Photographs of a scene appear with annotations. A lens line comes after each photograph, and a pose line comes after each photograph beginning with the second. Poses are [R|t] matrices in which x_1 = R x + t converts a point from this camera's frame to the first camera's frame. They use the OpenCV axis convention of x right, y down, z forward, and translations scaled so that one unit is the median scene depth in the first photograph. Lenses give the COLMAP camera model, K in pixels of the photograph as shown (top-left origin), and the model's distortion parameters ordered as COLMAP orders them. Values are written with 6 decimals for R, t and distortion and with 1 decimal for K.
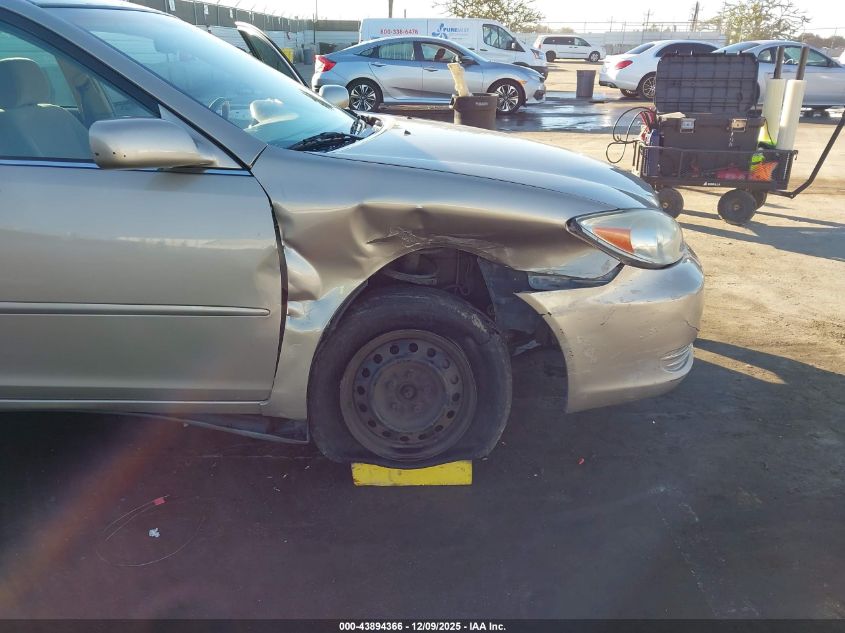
lens RADIAL K [[692.6, 0, 424.6], [0, 692.6, 303.8], [0, 0, 1]] dist [0.051384, -0.053701]
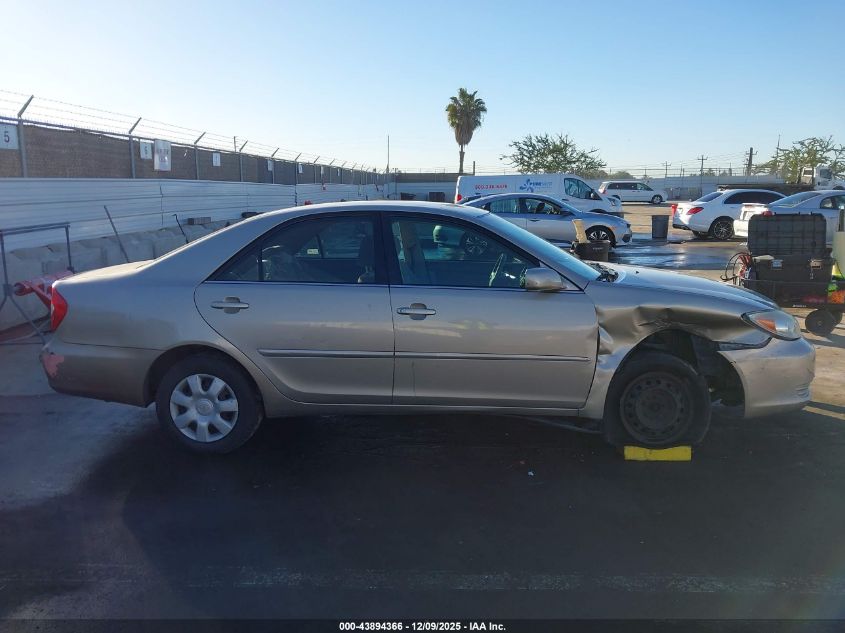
lens RADIAL K [[692.6, 0, 424.6], [0, 692.6, 303.8], [0, 0, 1]] dist [0.051384, -0.053701]
pose [[0.996455, -0.006018, -0.083908, -0.195443], [-0.010146, 0.981558, -0.190893, 0.088663], [0.083510, 0.191068, 0.978018, -0.382332]]
